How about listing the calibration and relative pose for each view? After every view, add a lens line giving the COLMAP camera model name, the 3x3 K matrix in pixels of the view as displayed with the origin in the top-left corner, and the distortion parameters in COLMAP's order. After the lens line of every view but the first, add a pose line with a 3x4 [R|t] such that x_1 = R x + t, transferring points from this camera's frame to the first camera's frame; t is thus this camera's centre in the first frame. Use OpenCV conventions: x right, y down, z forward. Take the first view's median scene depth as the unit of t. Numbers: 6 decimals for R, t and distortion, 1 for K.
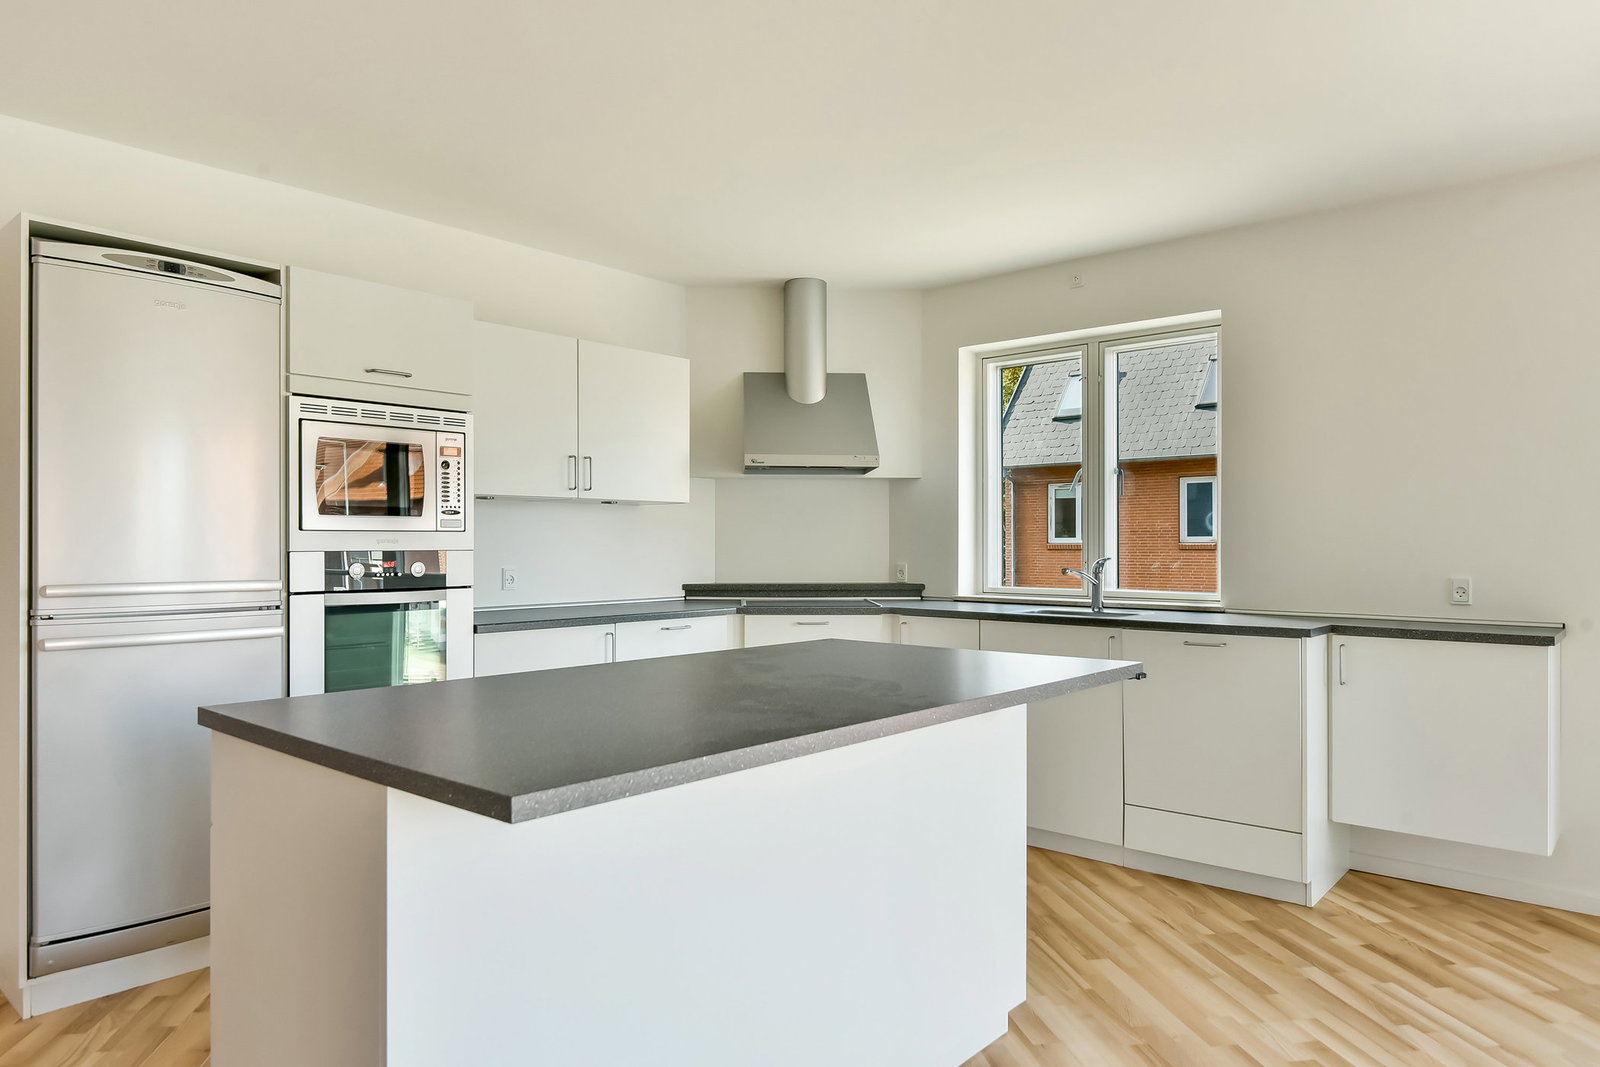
lens RADIAL K [[1012.1, 0, 789.5], [0, 1012.1, 539.6], [0, 0, 1]] dist [0.053388, -0.076532]
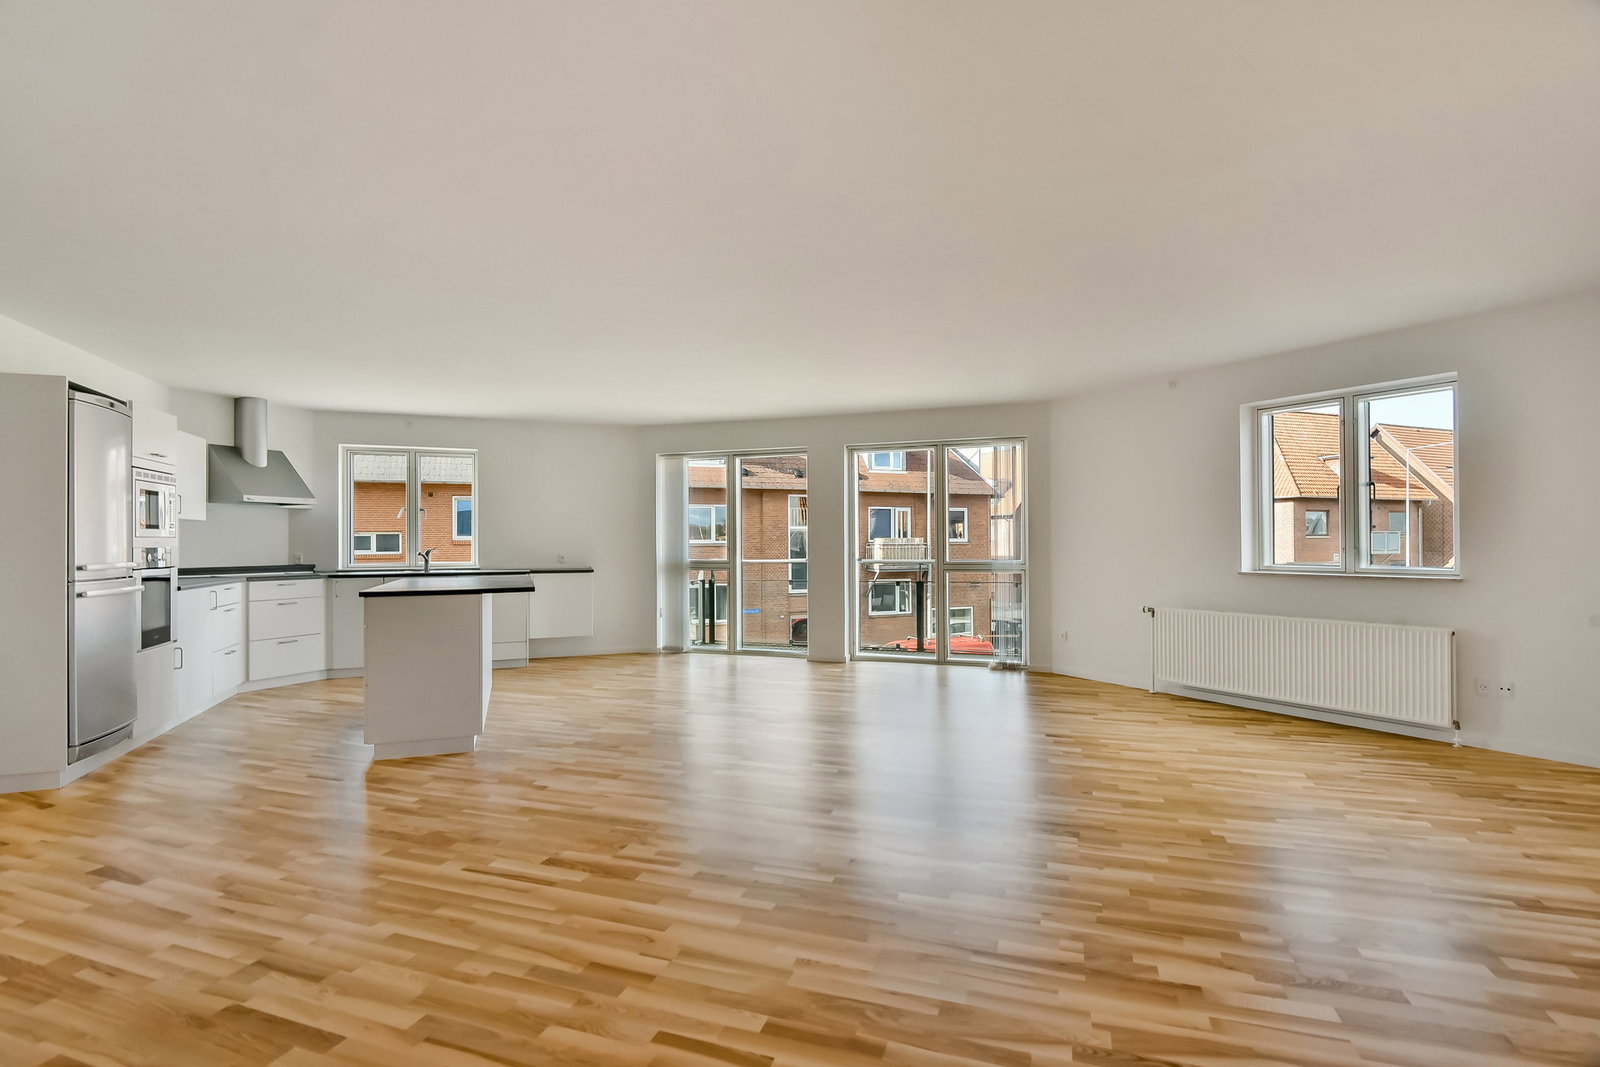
lens RADIAL K [[759.2, 0, 800.0], [0, 759.2, 533.5], [0, 0, 1]] dist [0.000228, 0.000648]
pose [[0.472747, 0.006734, 0.881173, -0.871944], [0.001052, 0.999966, -0.008206, -0.001783], [-0.881198, 0.004807, 0.472723, -0.603045]]
